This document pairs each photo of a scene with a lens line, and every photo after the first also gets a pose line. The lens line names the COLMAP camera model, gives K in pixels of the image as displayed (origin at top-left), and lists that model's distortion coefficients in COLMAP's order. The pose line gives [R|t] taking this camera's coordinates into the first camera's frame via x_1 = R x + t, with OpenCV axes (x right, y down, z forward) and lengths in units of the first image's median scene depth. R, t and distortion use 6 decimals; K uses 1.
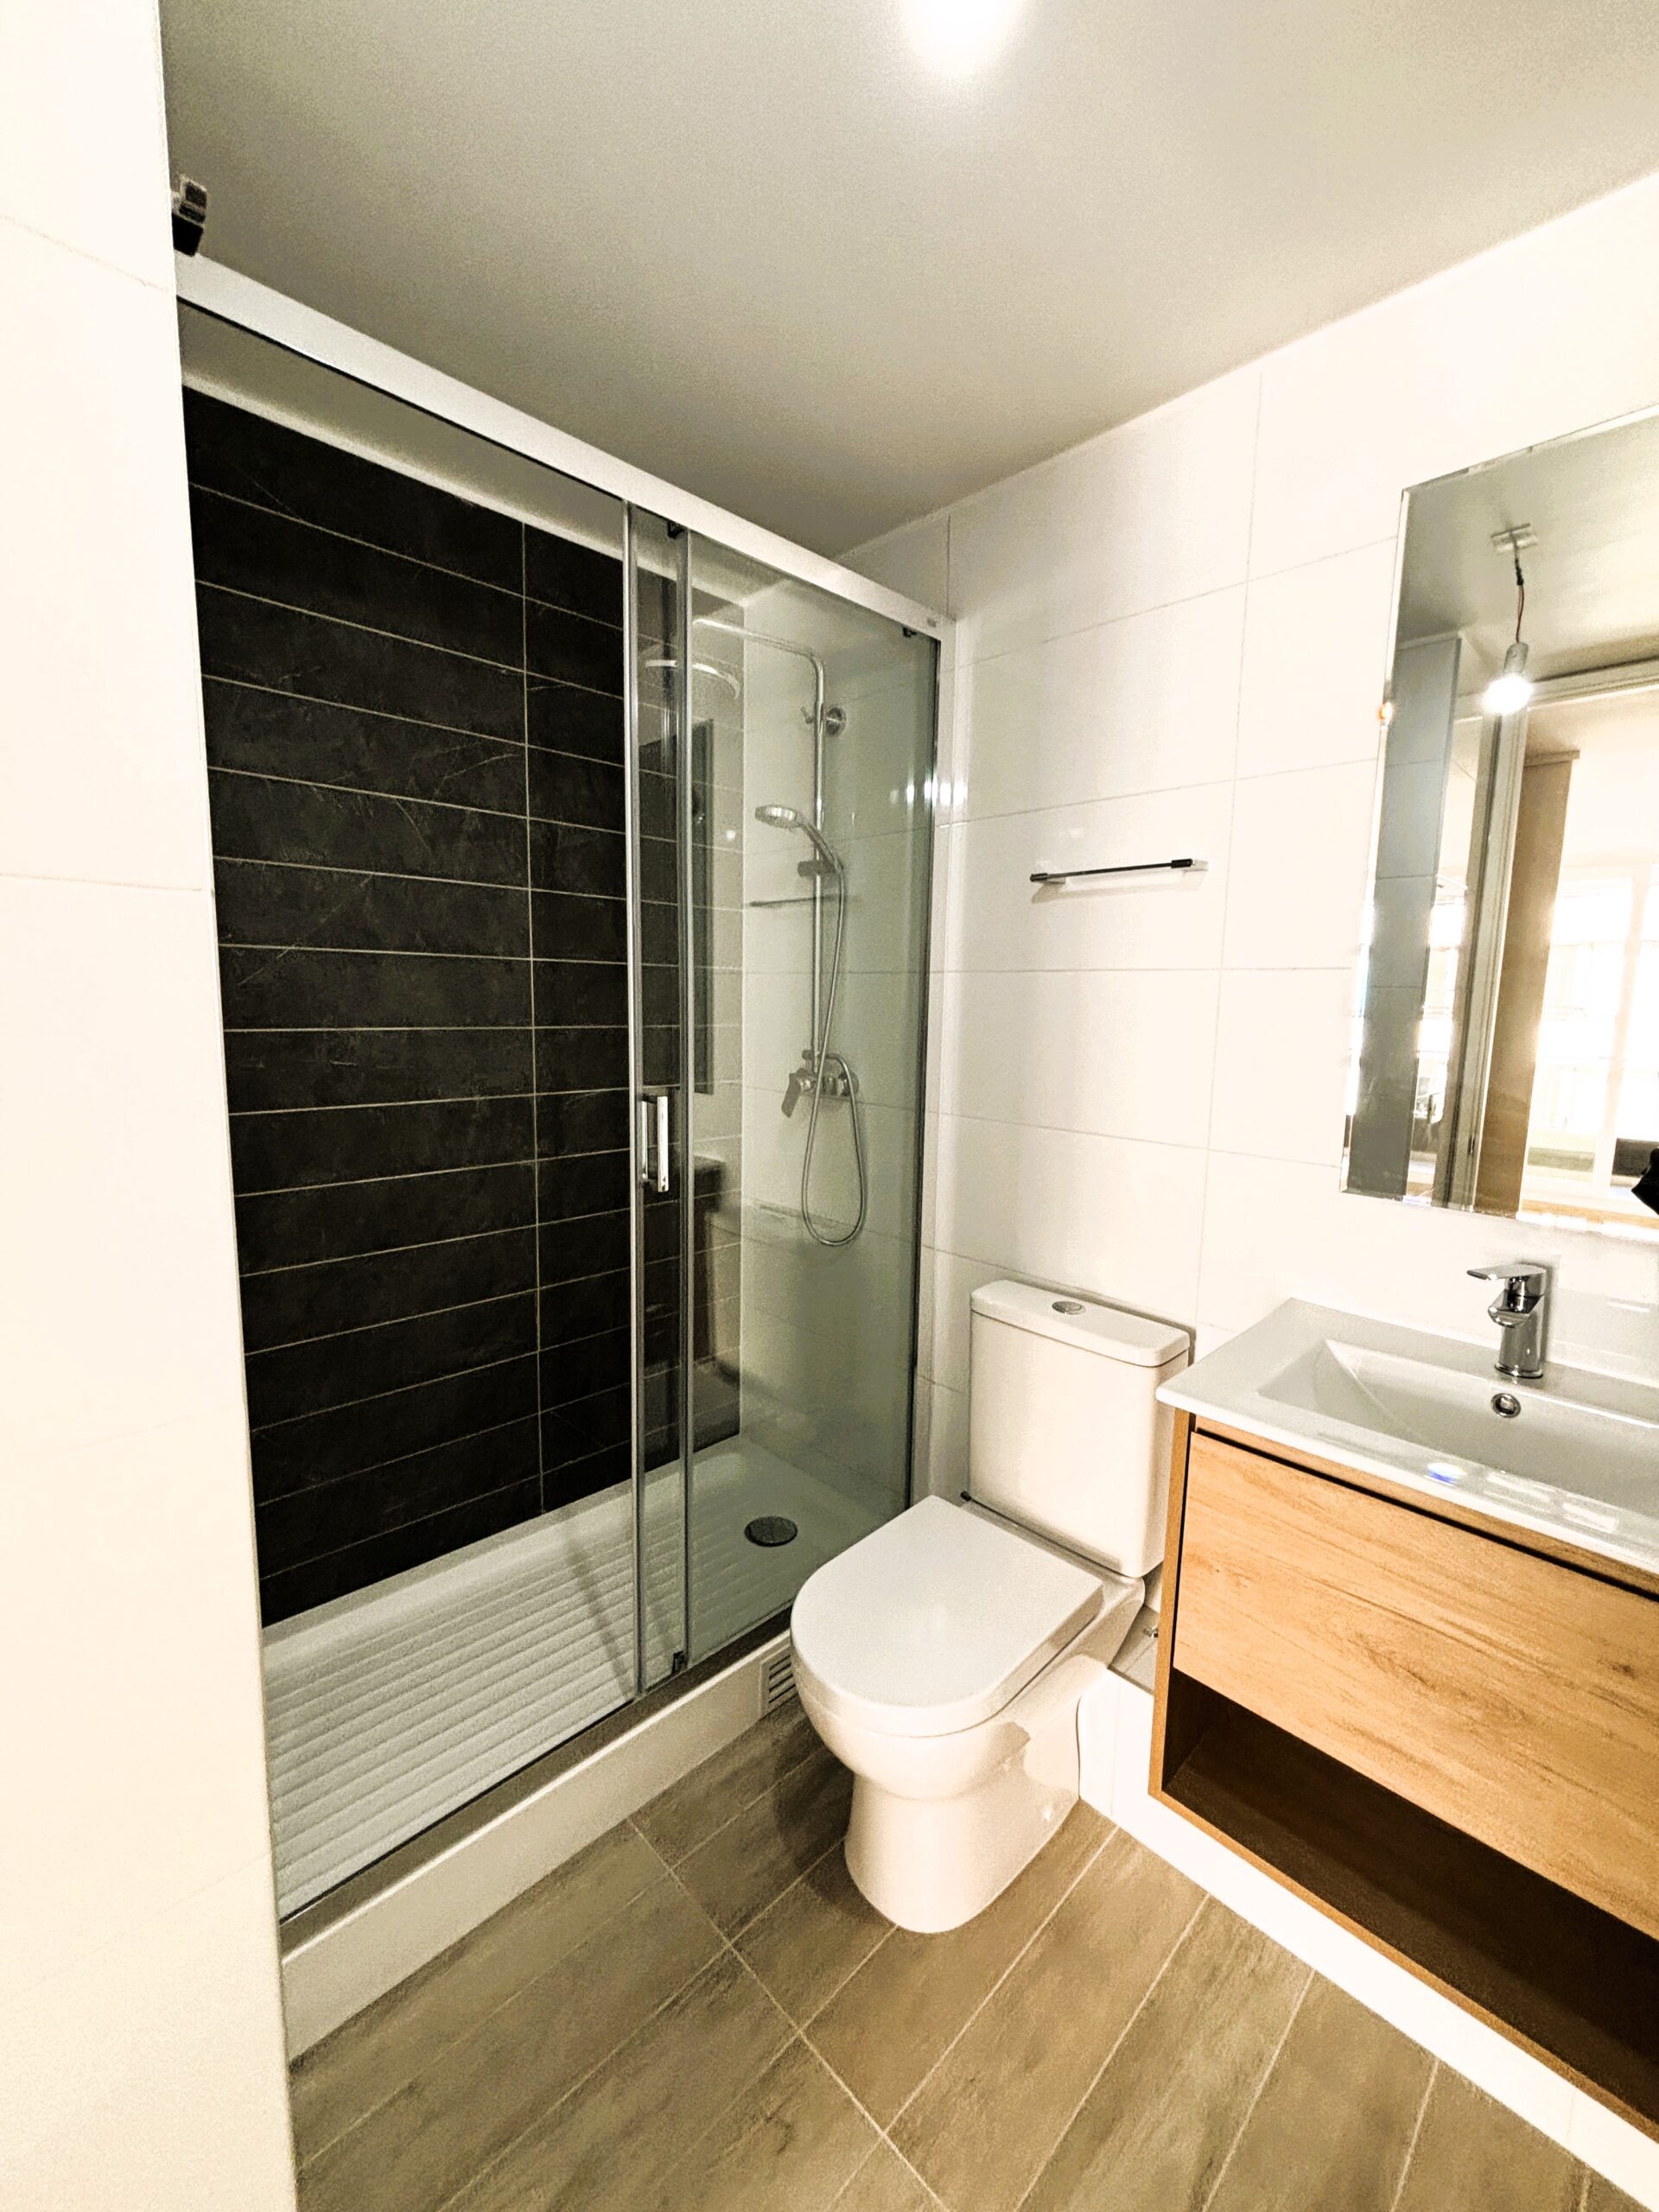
lens RADIAL K [[888.7, 0, 826.6], [0, 888.7, 1114.4], [0, 0, 1]] dist [0.024055, -0.005188]
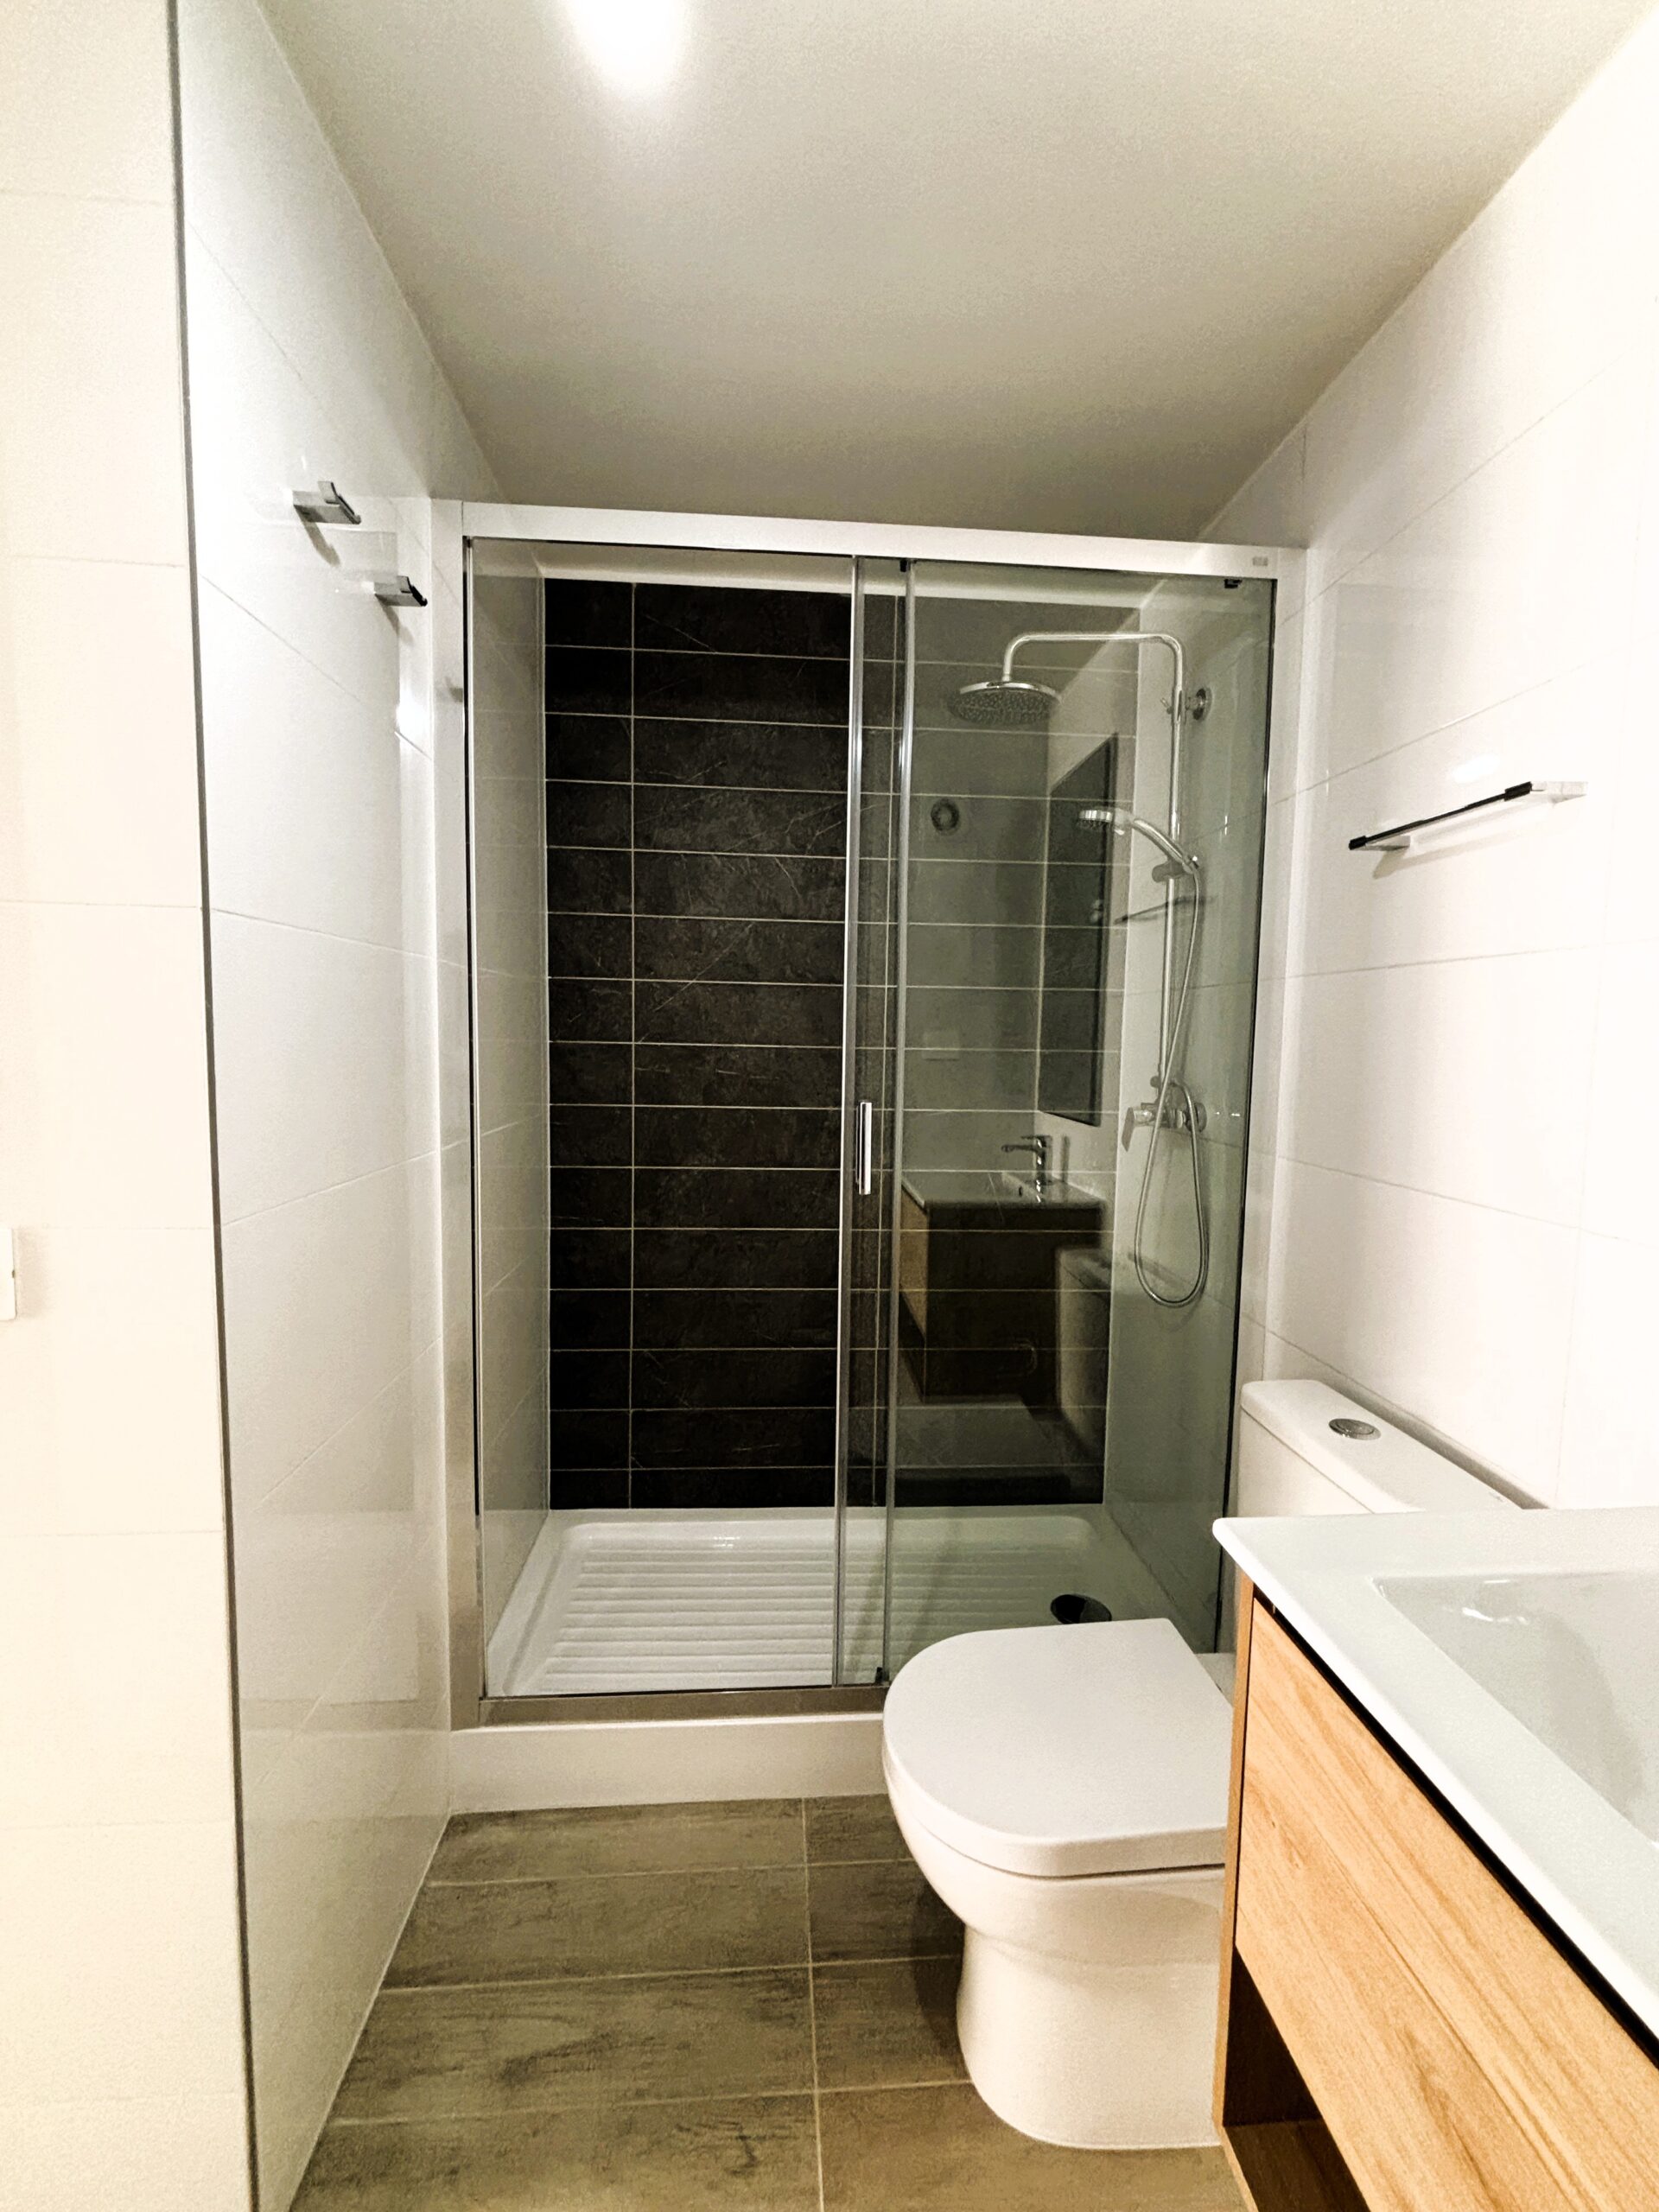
lens RADIAL K [[884.1, 0, 826.6], [0, 884.1, 1100.1], [0, 0, 1]] dist [0.001249, -0.000042]
pose [[0.762346, 0.042297, -0.645786, 0.366945], [-0.085038, 0.995757, -0.035169, 0.013112], [0.641559, 0.081727, 0.762708, 0.153810]]
